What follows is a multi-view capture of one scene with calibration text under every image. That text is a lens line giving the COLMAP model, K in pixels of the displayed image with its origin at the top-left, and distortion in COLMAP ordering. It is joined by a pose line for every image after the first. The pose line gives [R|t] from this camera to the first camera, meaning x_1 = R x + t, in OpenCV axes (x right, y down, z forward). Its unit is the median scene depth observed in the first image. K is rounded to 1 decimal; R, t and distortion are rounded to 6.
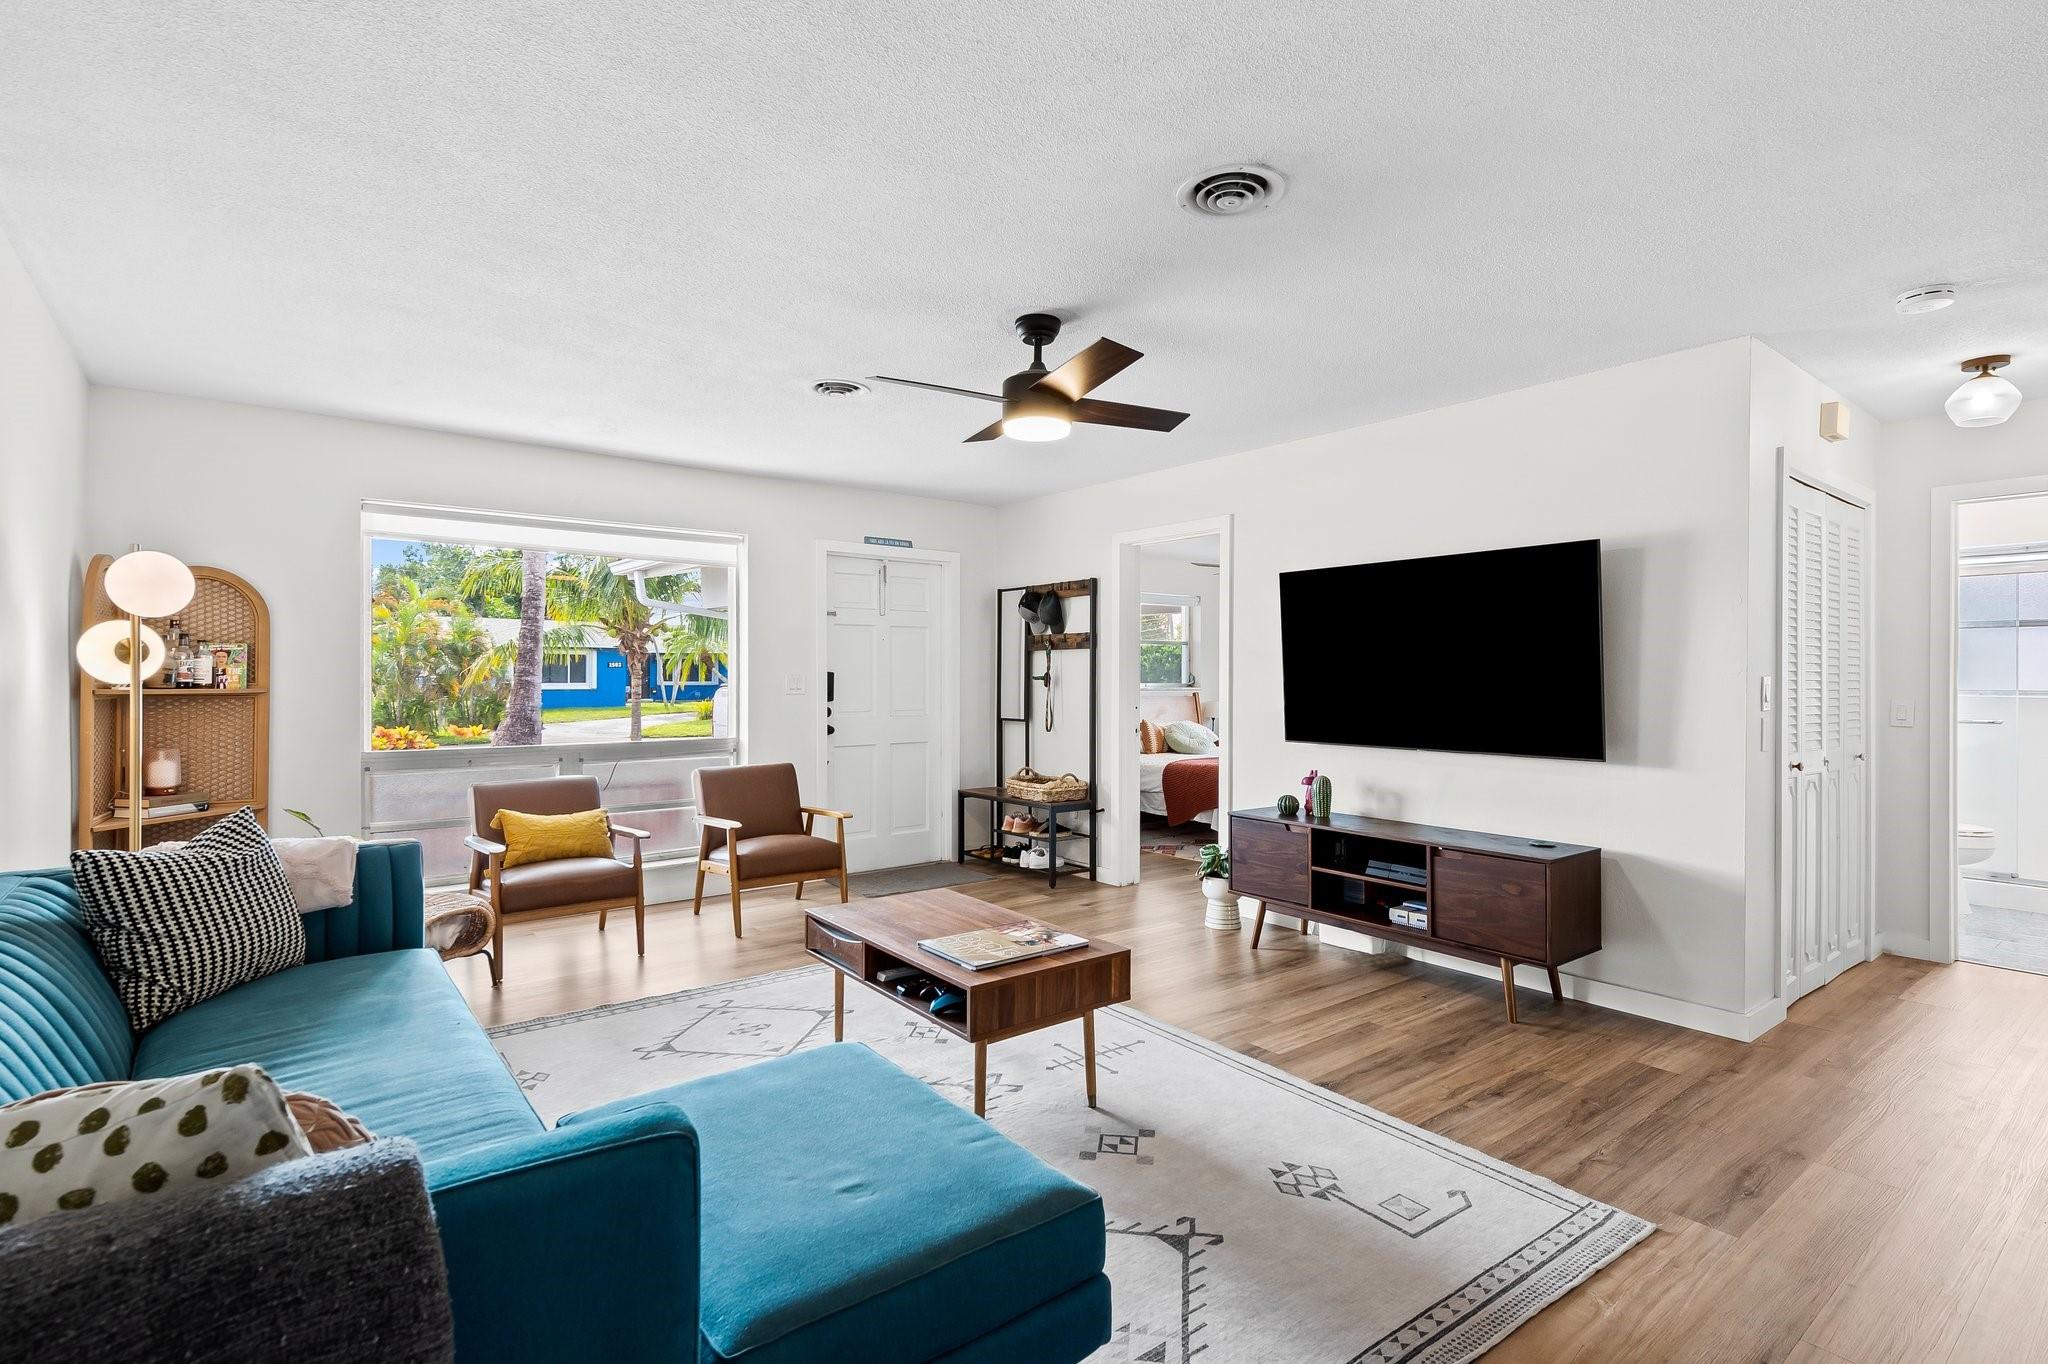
lens RADIAL K [[972.6, 0, 1029.2], [0, 972.6, 682.0], [0, 0, 1]] dist [0.013282, -0.003897]
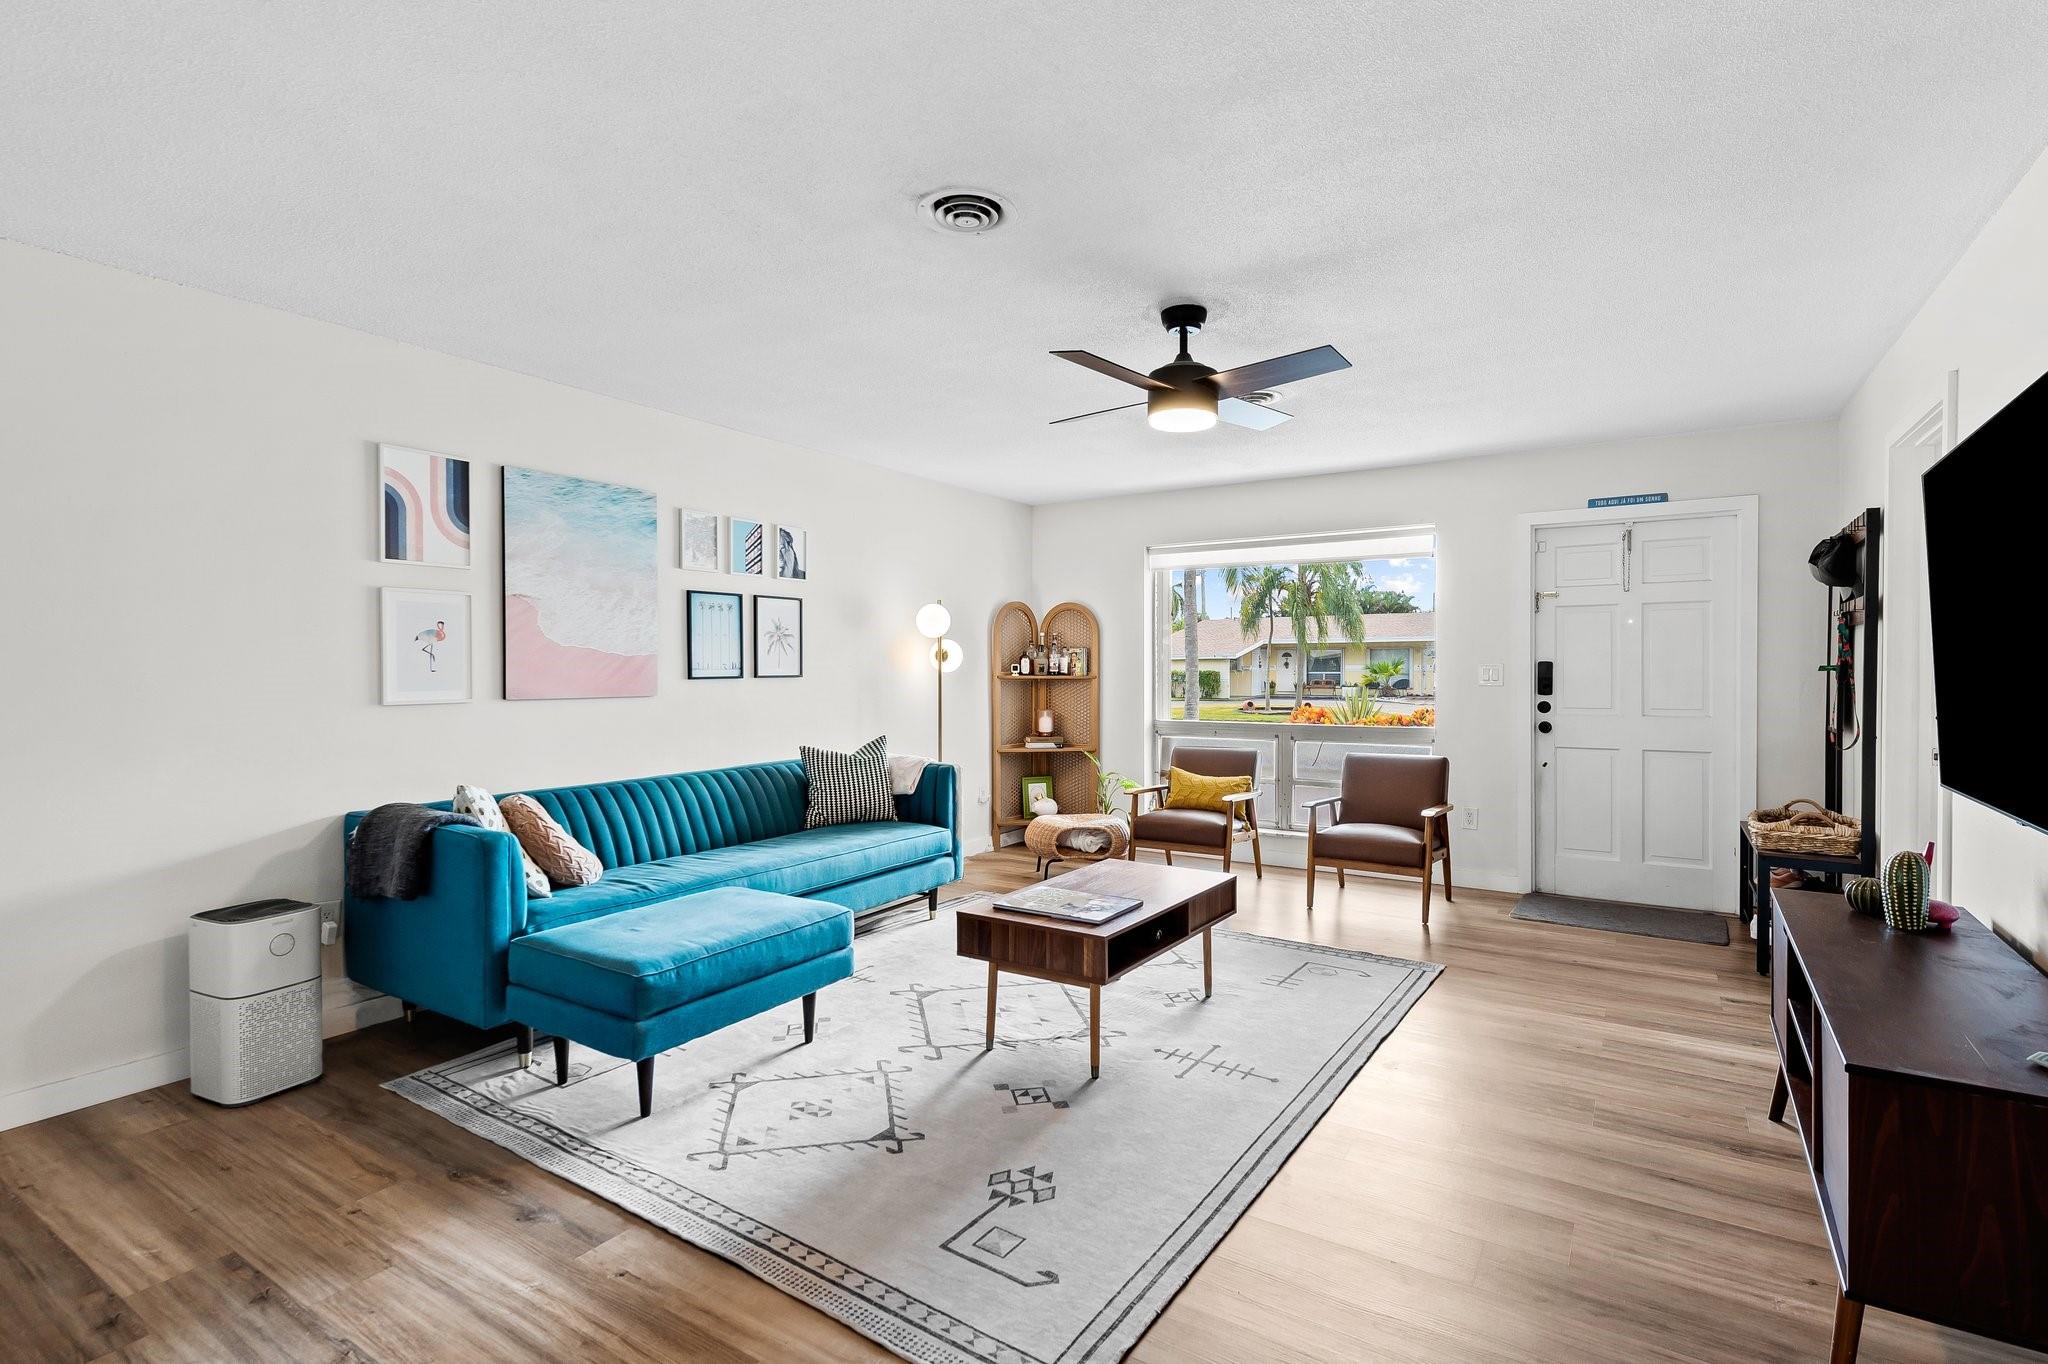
lens RADIAL K [[972.6, 0, 1039.6], [0, 972.6, 679.2], [0, 0, 1]] dist [0.013282, -0.003897]
pose [[0.330947, 0.008630, -0.943610, 0.729204], [-0.003346, 0.999963, 0.007972, 0.000384], [0.943643, 0.000518, 0.330964, 0.424049]]
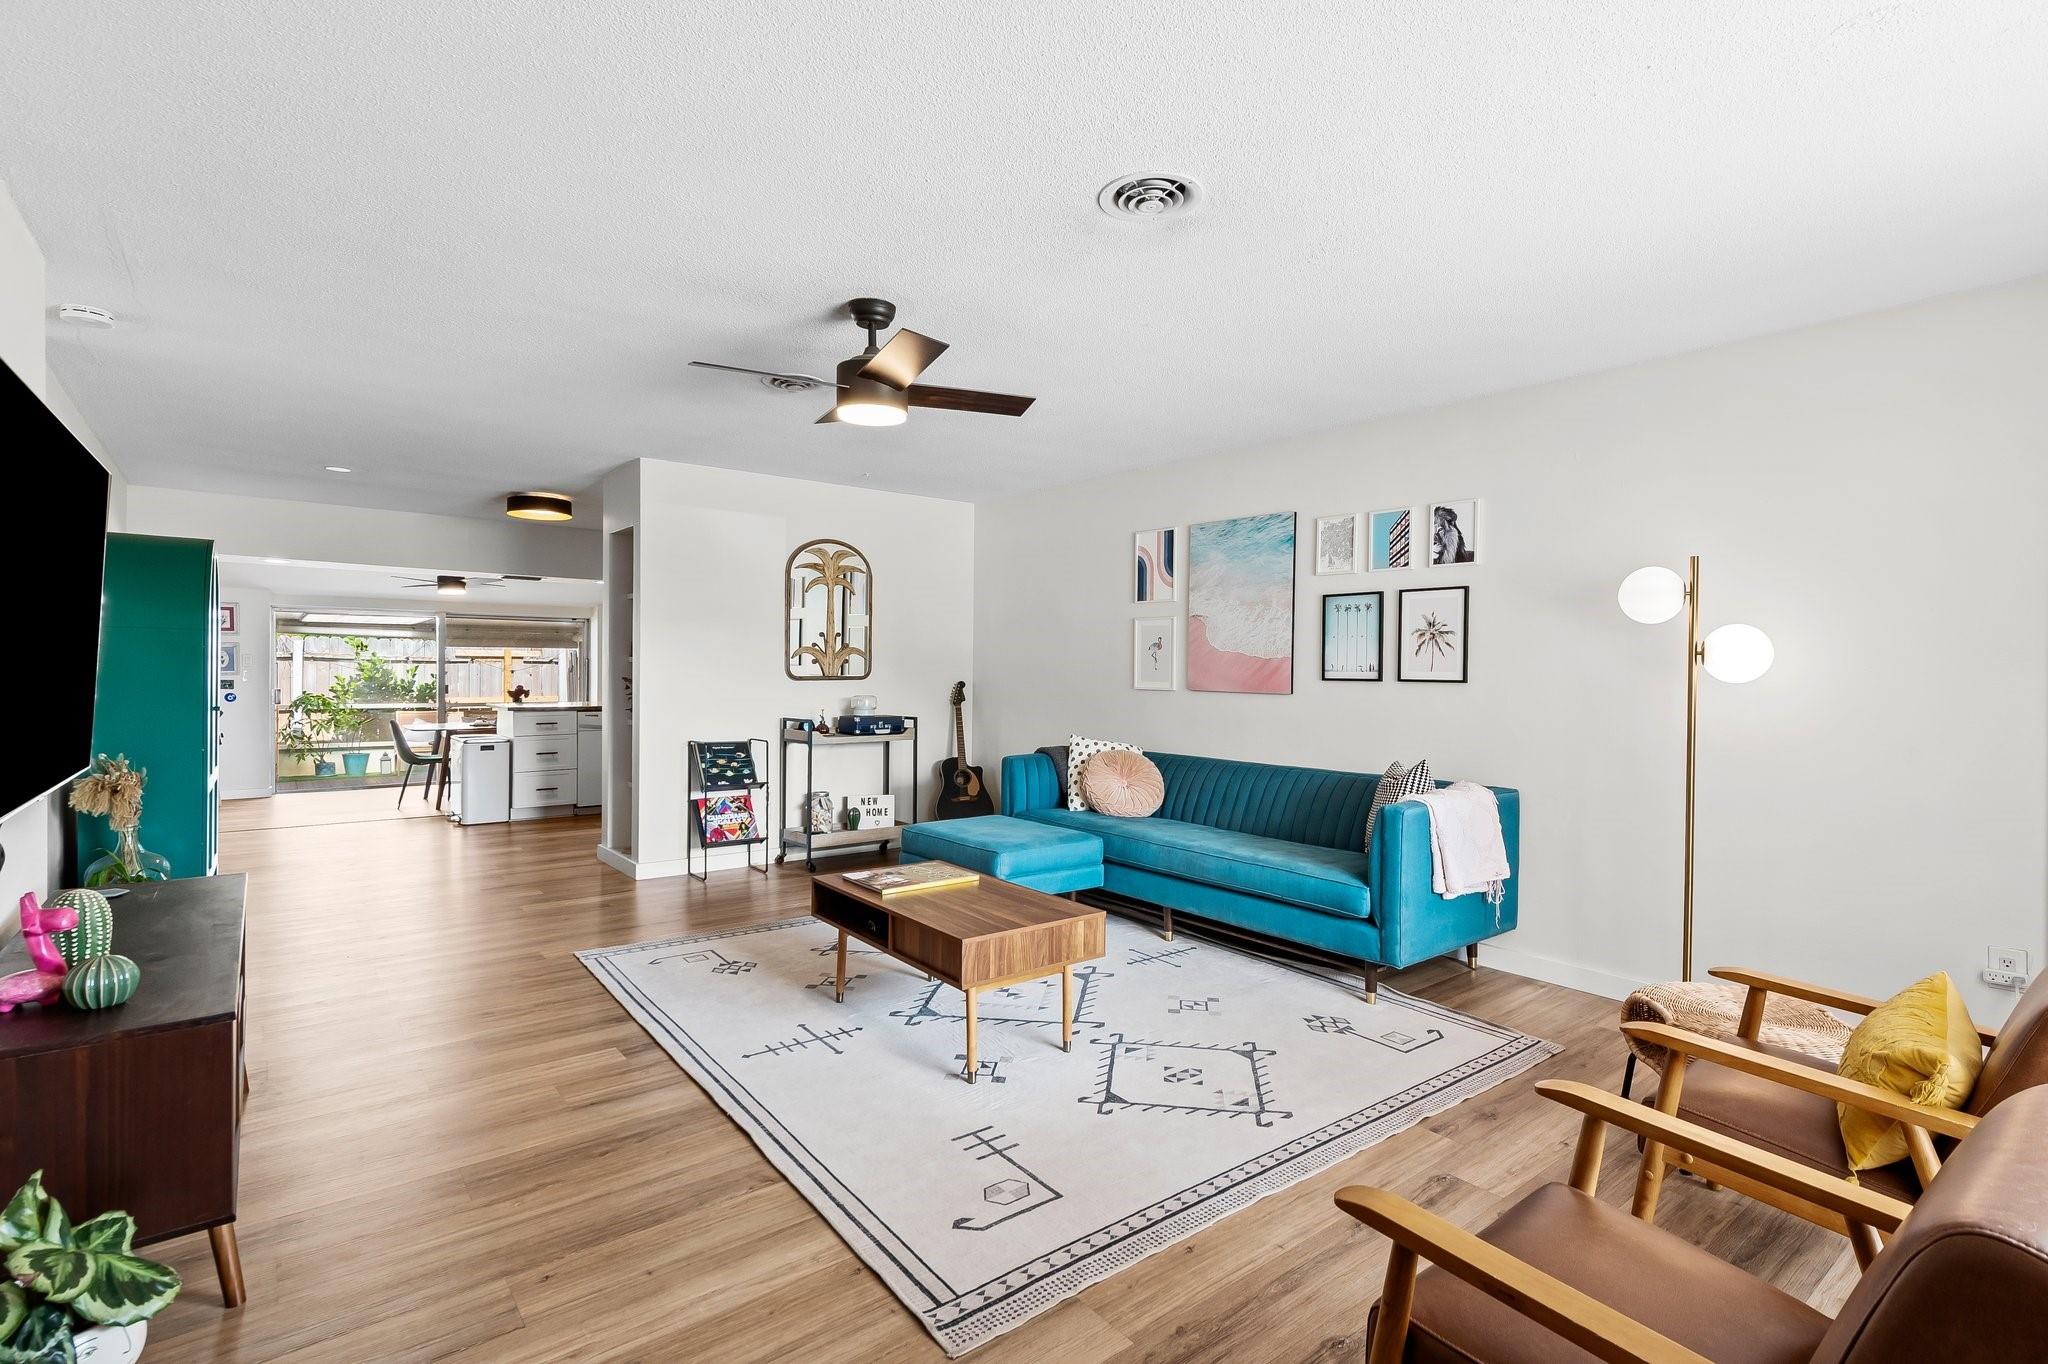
lens RADIAL K [[972.6, 0, 1031.4], [0, 972.6, 674.9], [0, 0, 1]] dist [0.013282, -0.003897]
pose [[-0.999828, -0.017579, -0.005920, -0.118382], [-0.017657, 0.999753, 0.013471, -0.005462], [0.005682, 0.013574, -0.999892, 1.598561]]
